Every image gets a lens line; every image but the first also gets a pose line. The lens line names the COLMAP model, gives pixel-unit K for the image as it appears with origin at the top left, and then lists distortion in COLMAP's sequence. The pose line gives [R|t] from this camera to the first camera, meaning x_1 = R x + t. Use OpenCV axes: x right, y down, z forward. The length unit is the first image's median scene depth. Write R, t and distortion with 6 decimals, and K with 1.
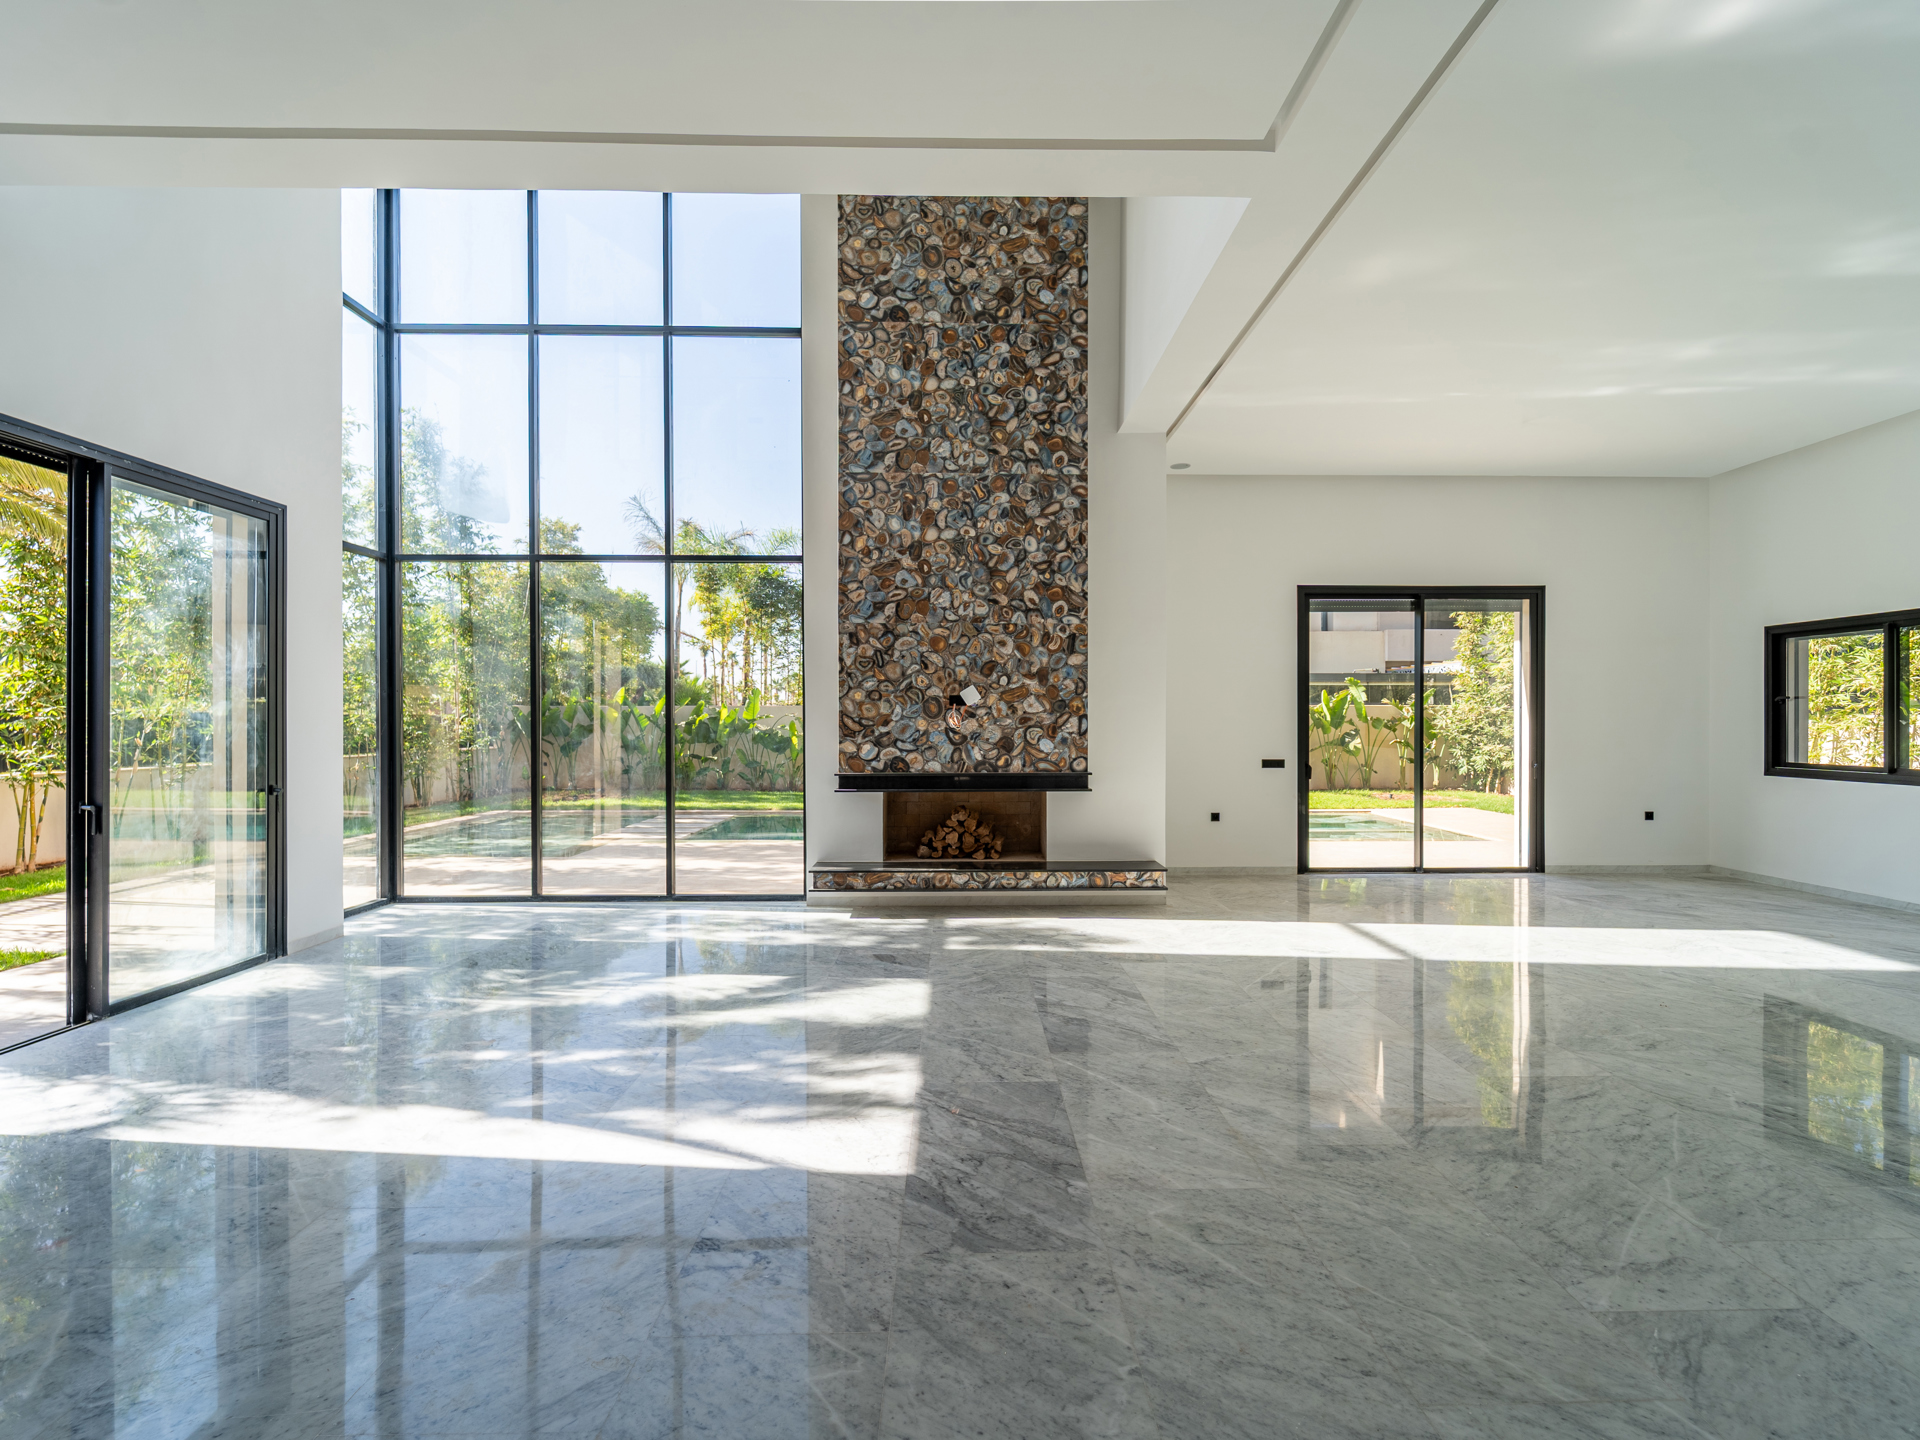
lens RADIAL K [[868.8, 0, 992.9], [0, 868.8, 722.4], [0, 0, 1]] dist [0.000228, -0.000267]
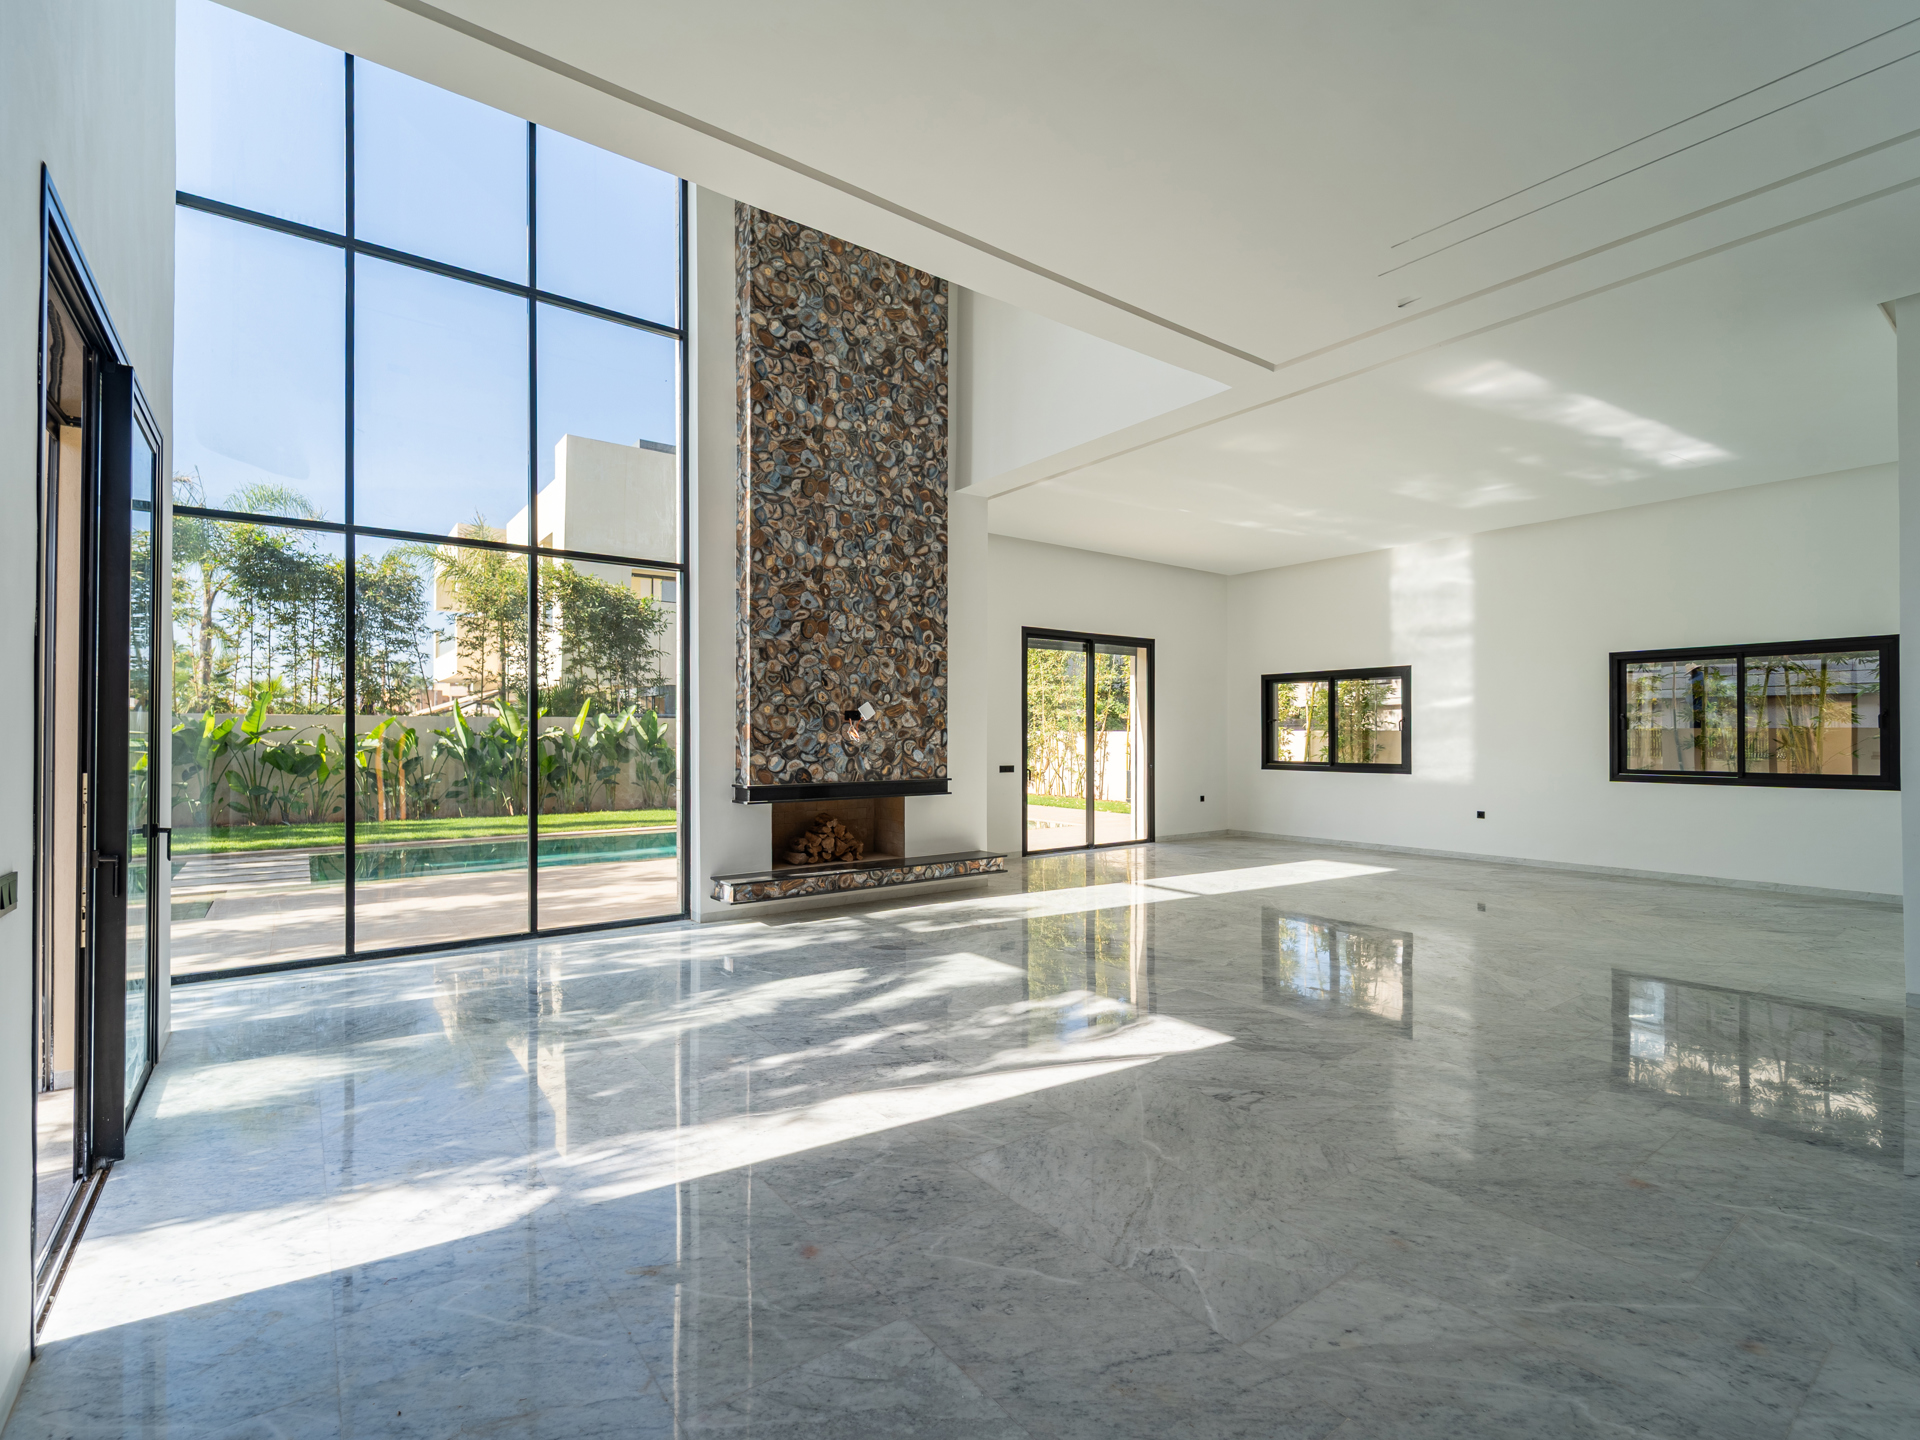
lens RADIAL K [[883.4, 0, 971.6], [0, 883.4, 726.3], [0, 0, 1]] dist [0.000169, 0.000866]
pose [[0.810571, 0.005548, 0.585614, -0.567683], [0.001272, 0.999936, -0.011233, 0.001113], [-0.585639, 0.009850, 0.810512, 0.012726]]
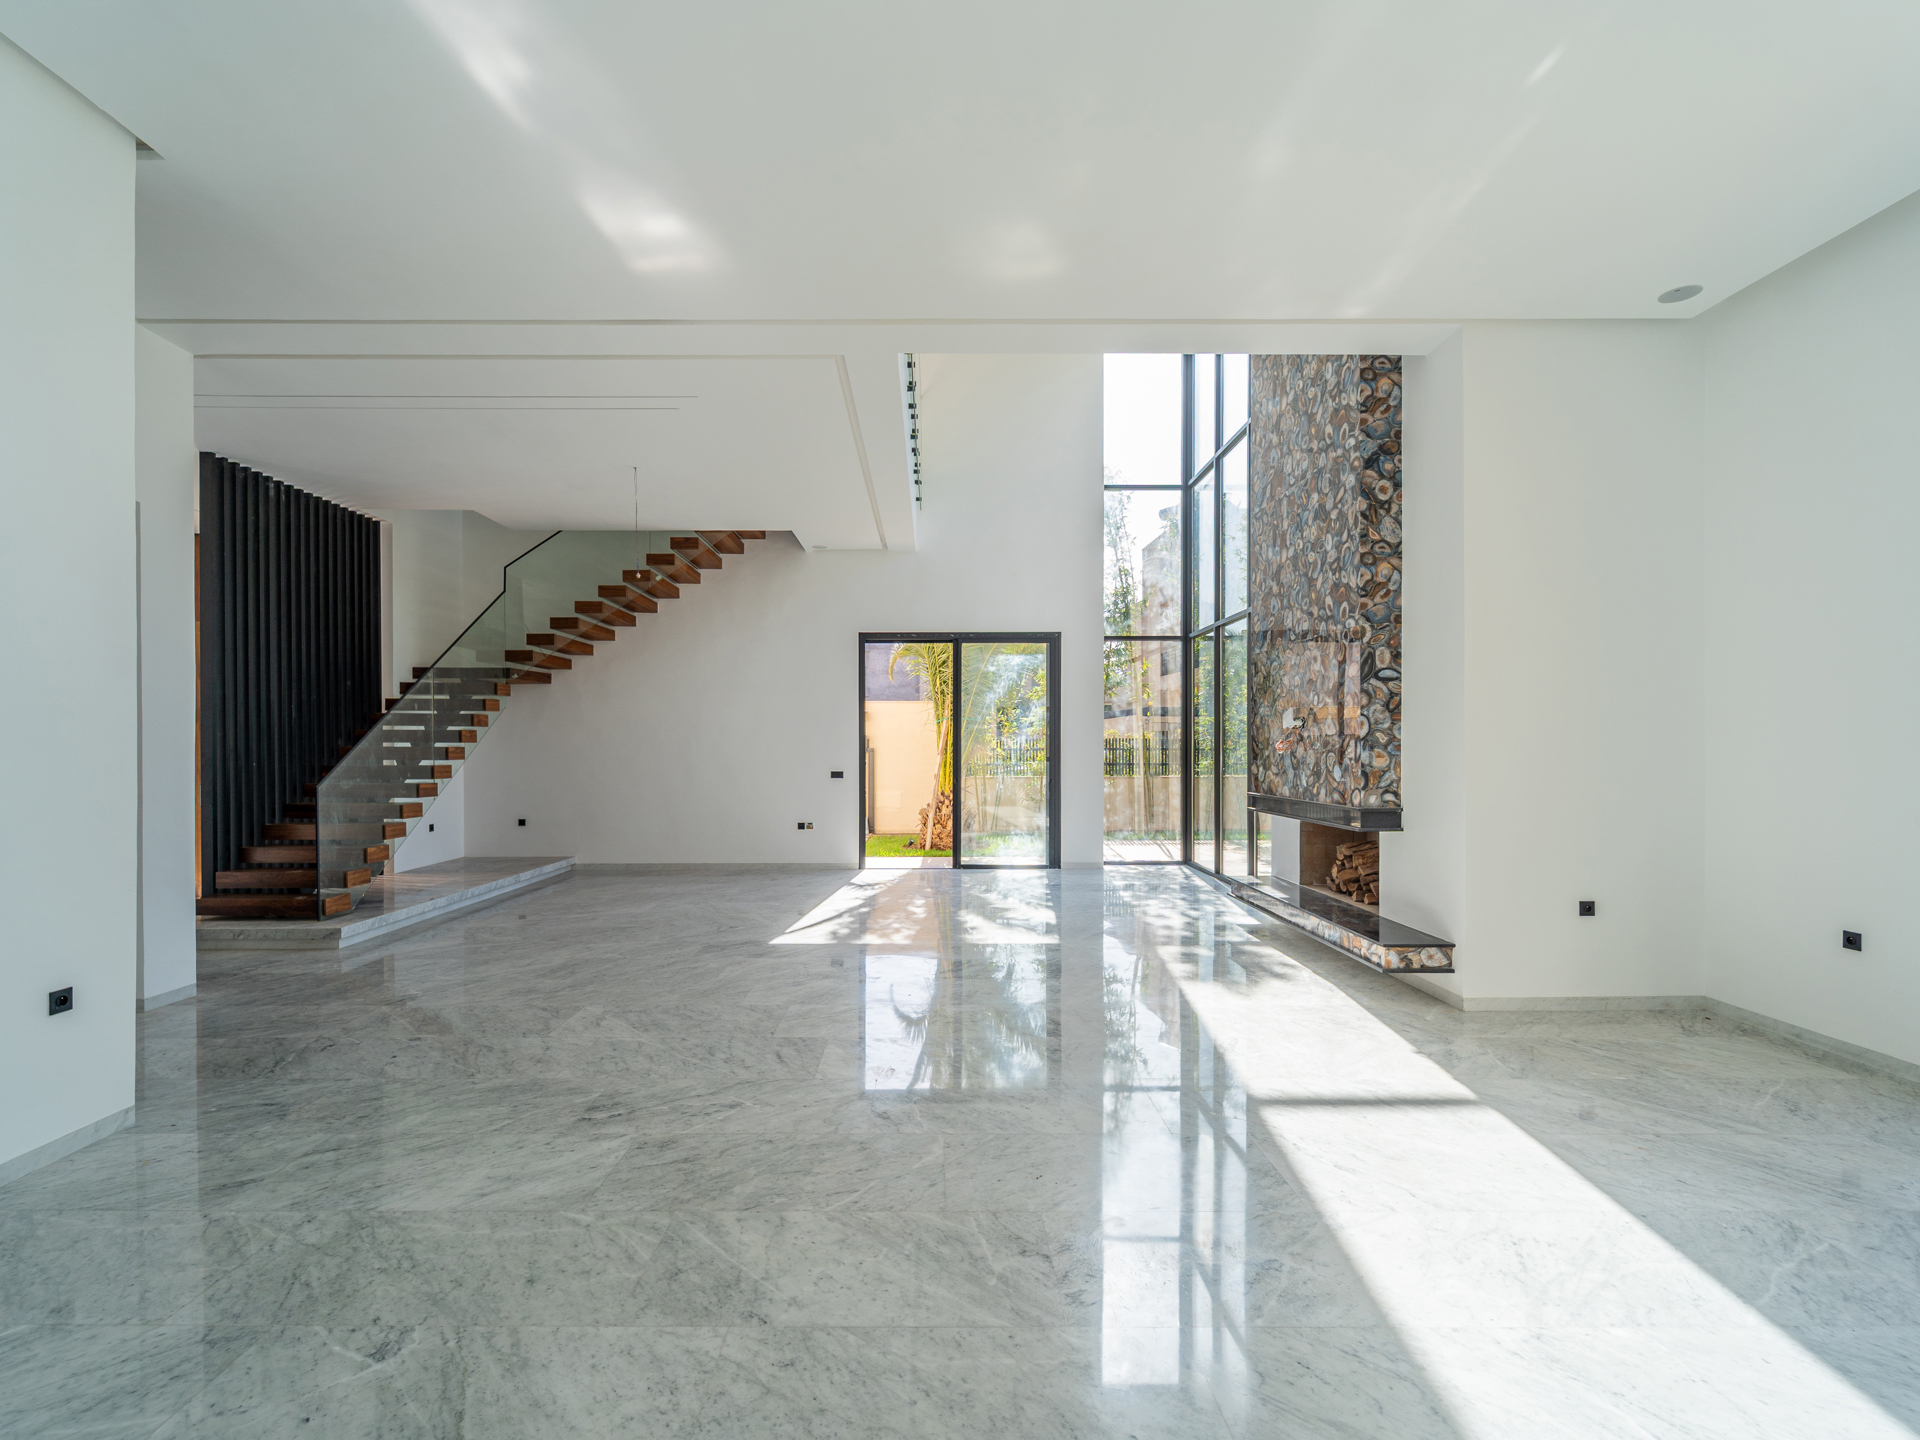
lens RADIAL K [[943.7, 0, 957.4], [0, 943.7, 759.2], [0, 0, 1]] dist [0.000749, 0.000323]
pose [[0.001253, 0.015174, -0.999884, 1.001503], [0.005532, 0.999869, 0.015181, -0.003367], [0.999984, -0.005550, 0.001169, 0.625169]]
